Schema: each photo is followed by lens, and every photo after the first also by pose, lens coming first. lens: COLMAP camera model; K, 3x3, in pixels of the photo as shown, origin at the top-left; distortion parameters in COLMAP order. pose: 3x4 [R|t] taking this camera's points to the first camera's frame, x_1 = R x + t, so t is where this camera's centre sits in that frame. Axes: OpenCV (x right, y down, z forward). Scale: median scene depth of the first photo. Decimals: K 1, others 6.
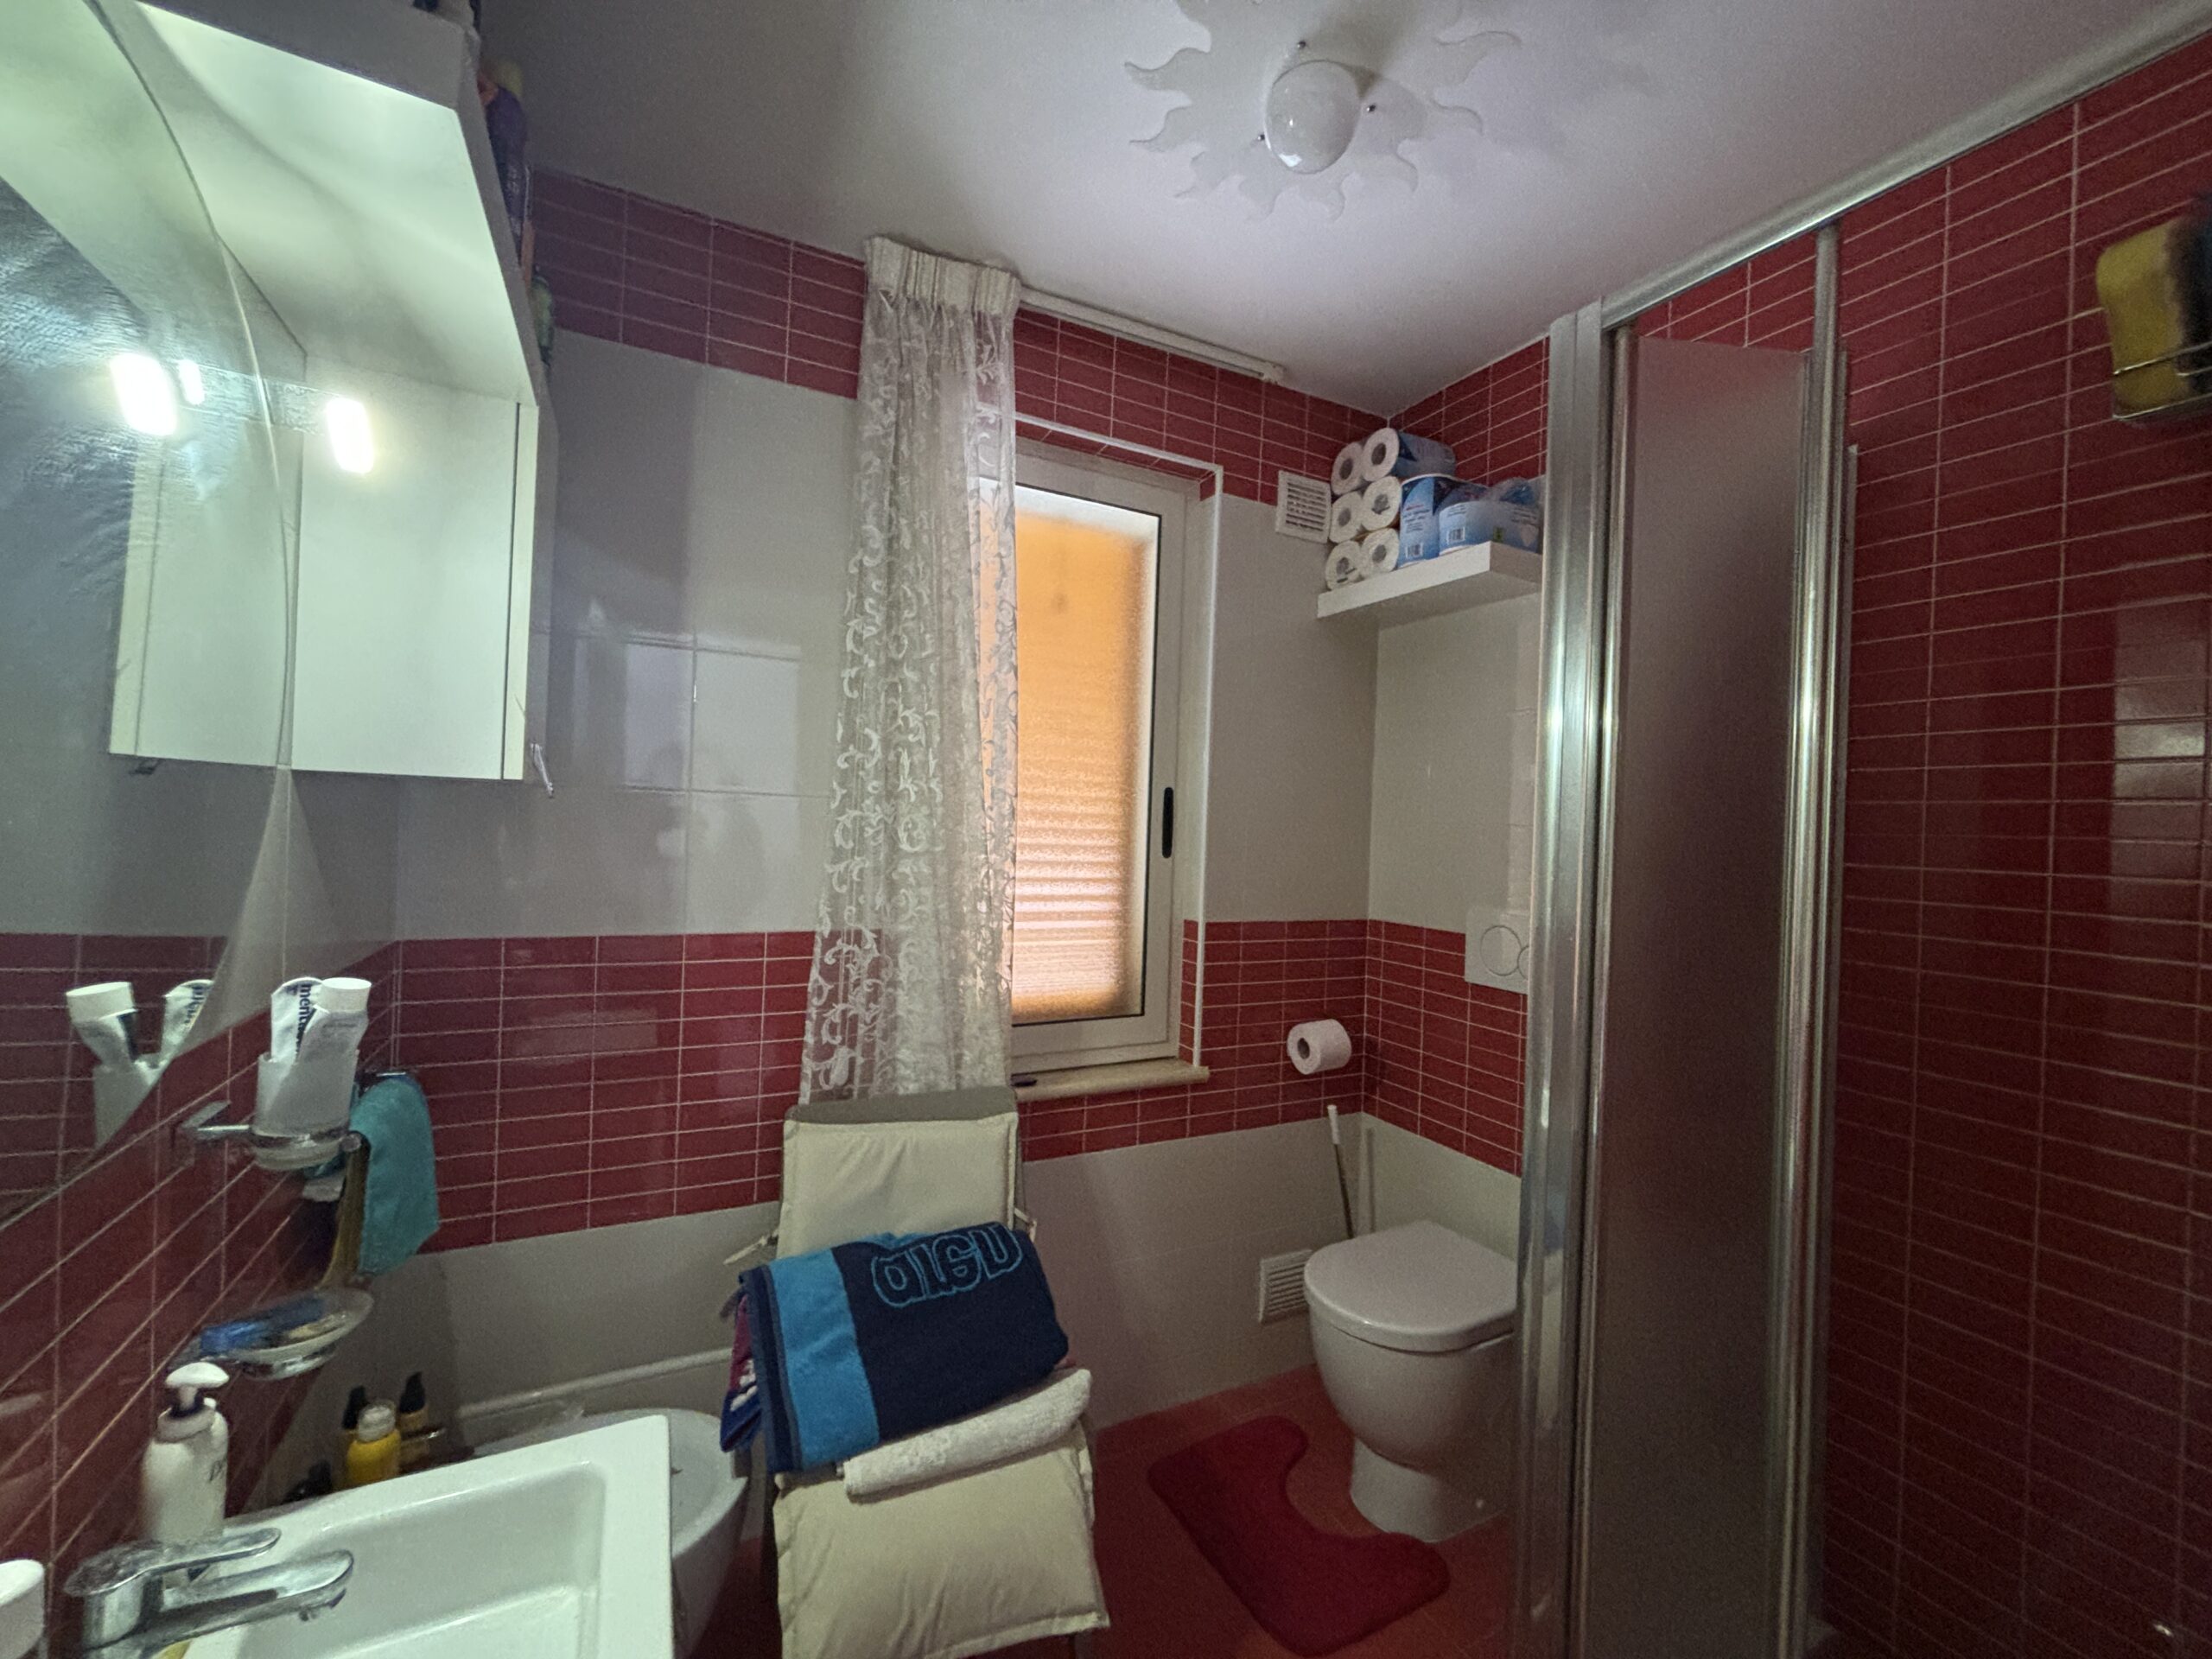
lens RADIAL K [[896.8, 0, 1111.7], [0, 896.8, 818.9], [0, 0, 1]] dist [0.000547, -0.000611]
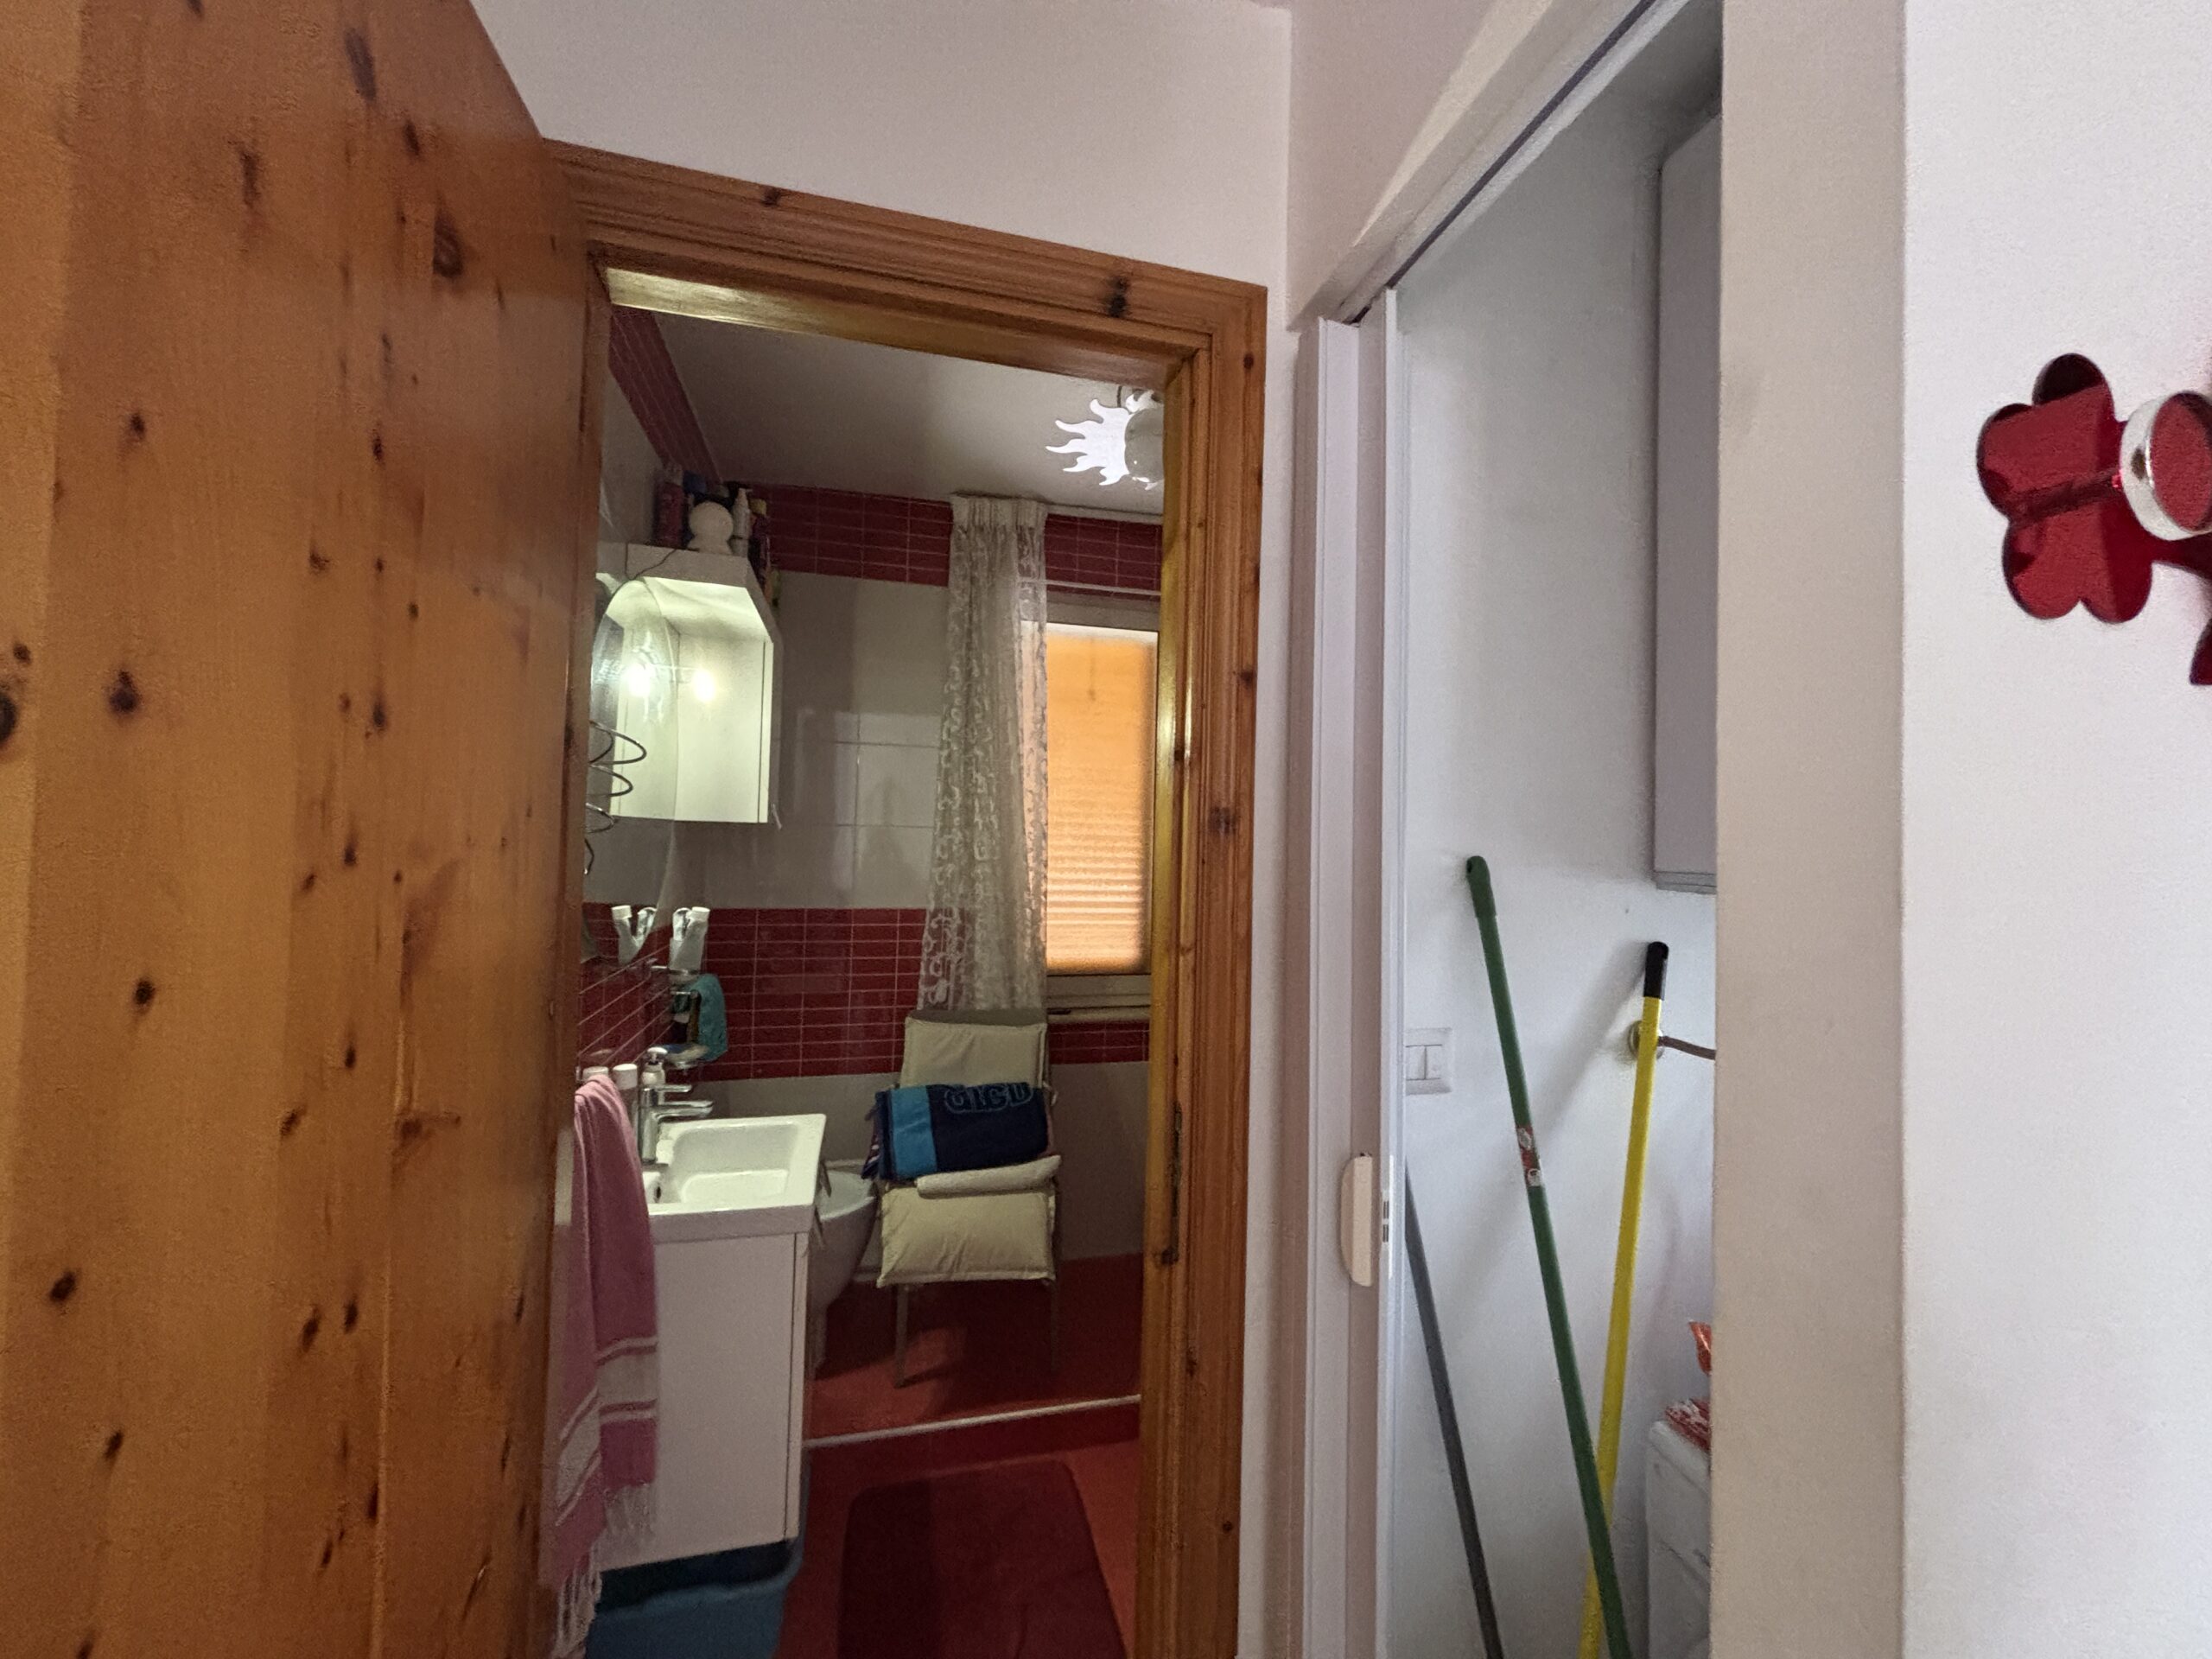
lens RADIAL K [[896.8, 0, 1119.7], [0, 896.8, 814.0], [0, 0, 1]] dist [0.000547, -0.000611]
pose [[0.977699, -0.019904, -0.209067, 0.369371], [0.013402, 0.999383, -0.032471, 0.009233], [0.209584, 0.028945, 0.977362, -0.550349]]
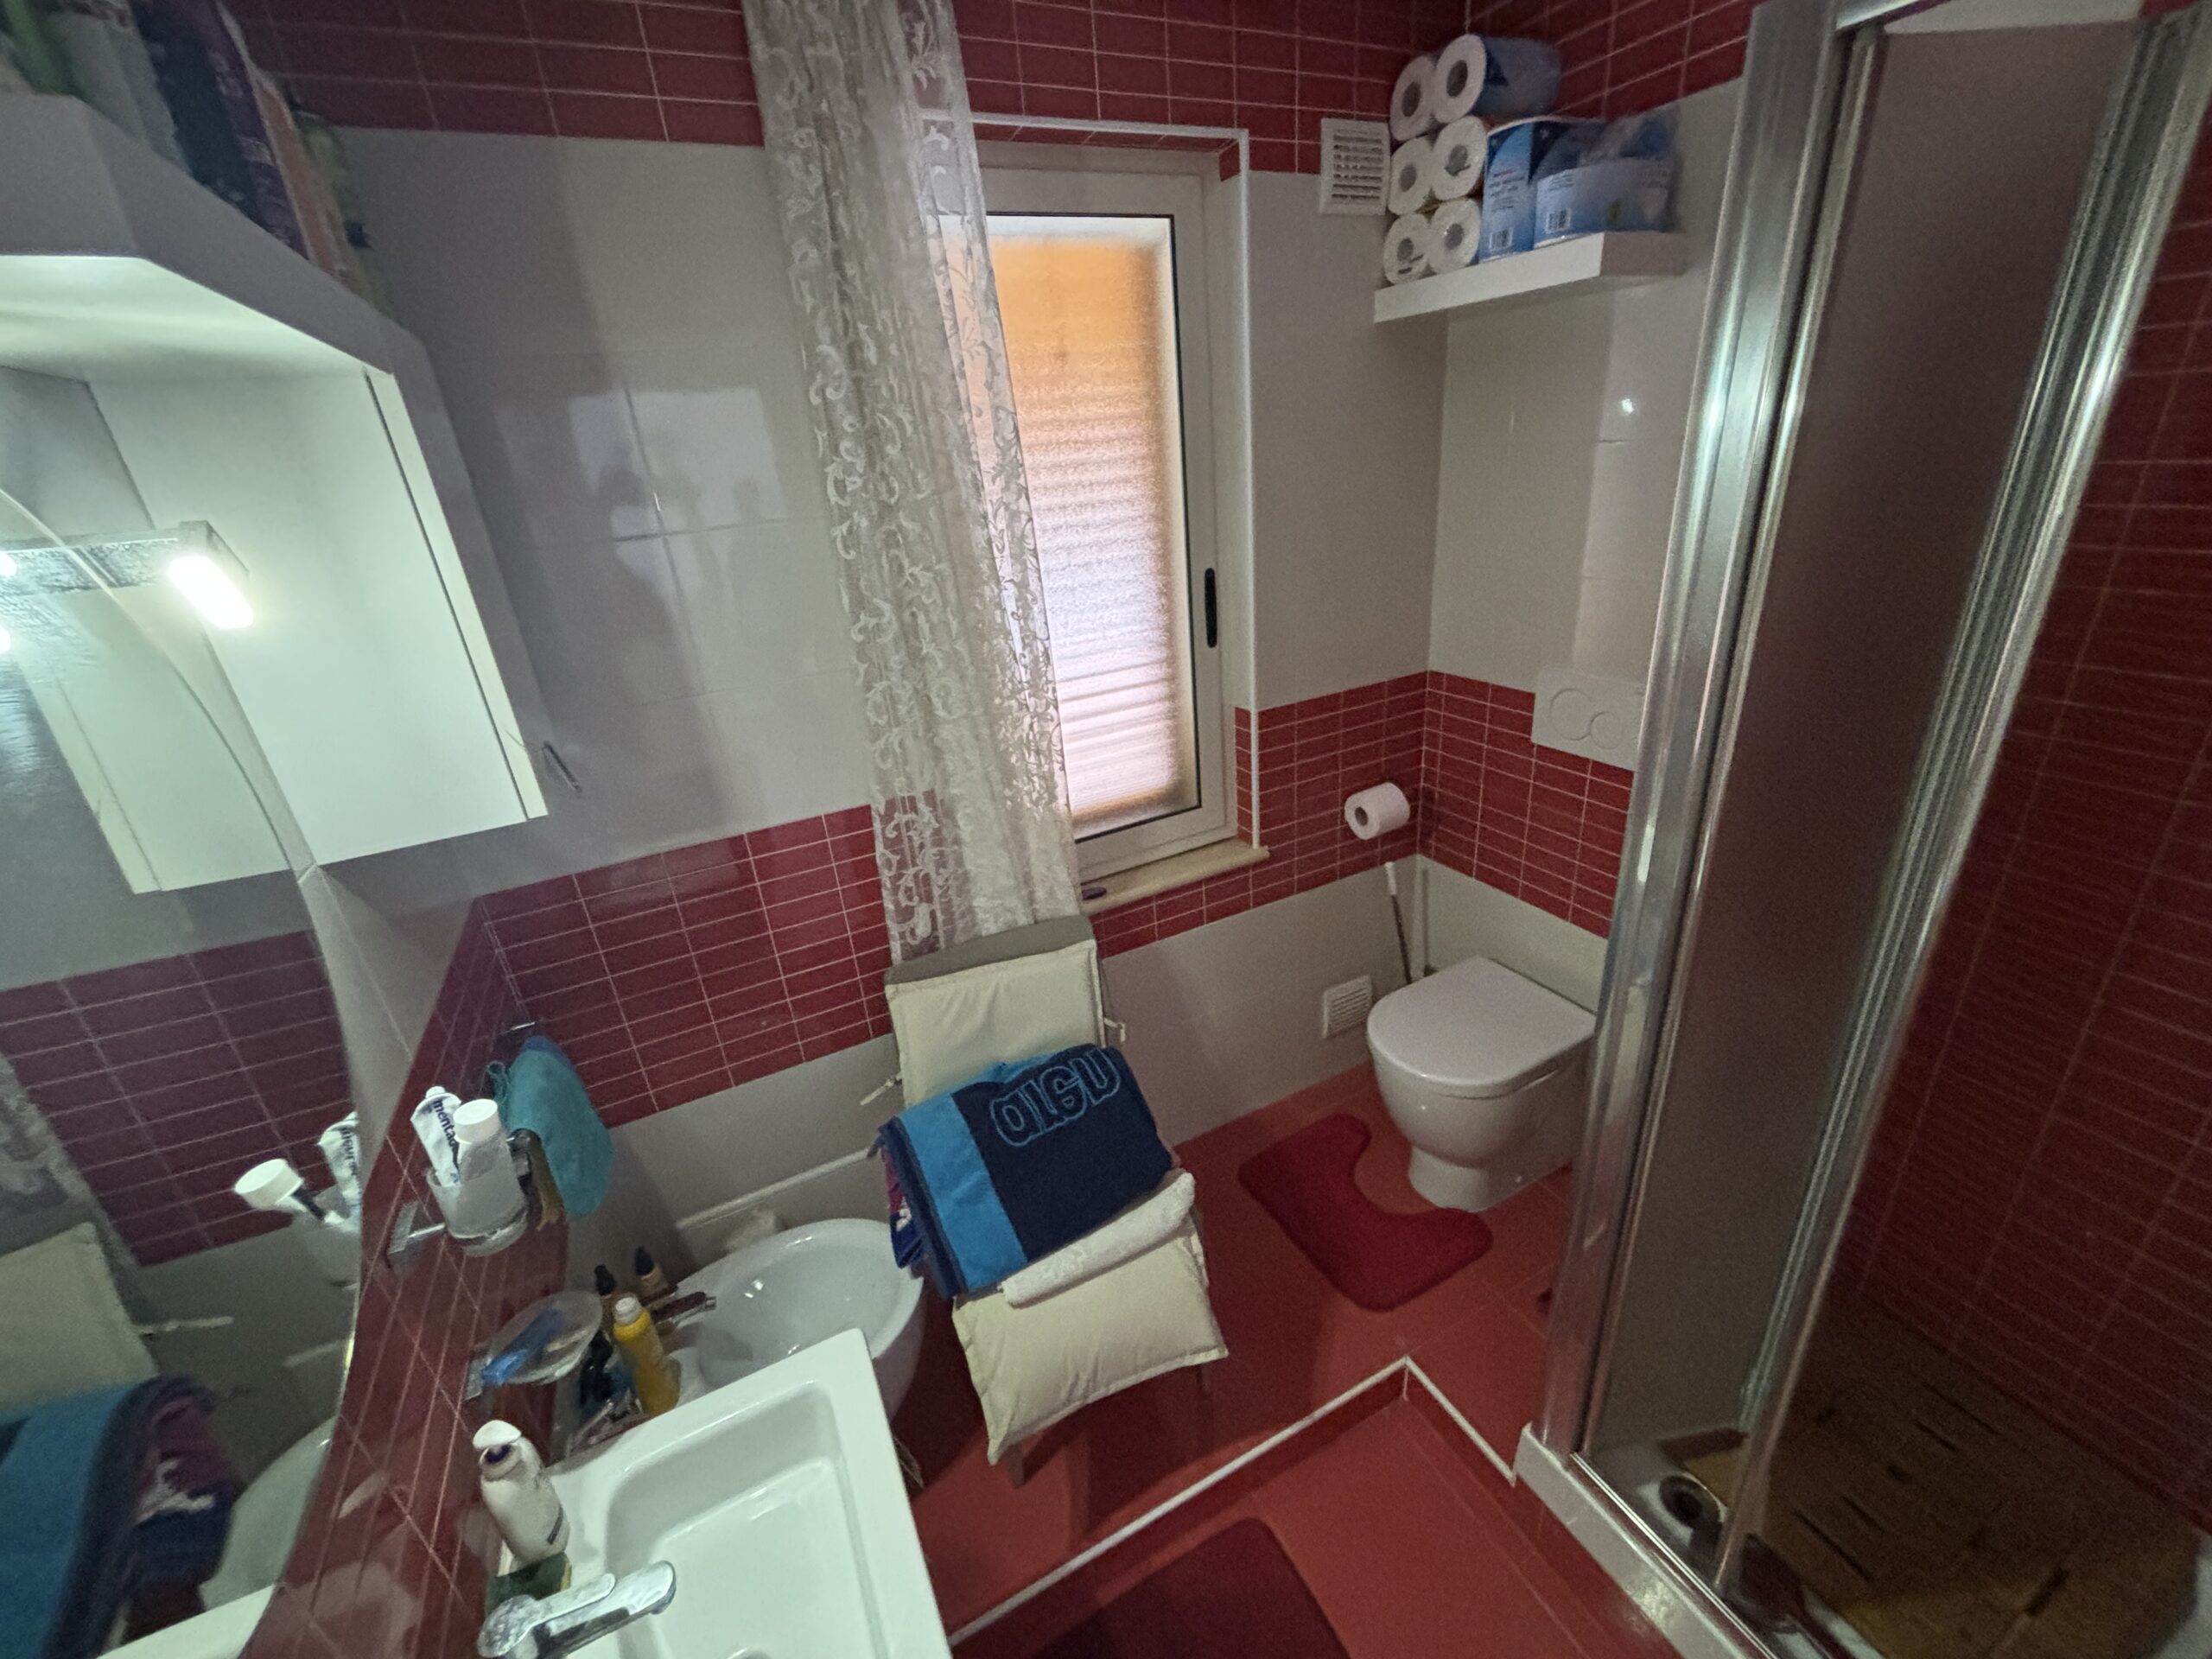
lens RADIAL K [[896.8, 0, 1114.2], [0, 896.8, 824.3], [0, 0, 1]] dist [0.000547, -0.000611]
pose [[0.992946, -0.104087, -0.056782, -0.008655], [0.118068, 0.911919, 0.393019, -0.213644], [0.010873, -0.396951, 0.917776, 0.086796]]
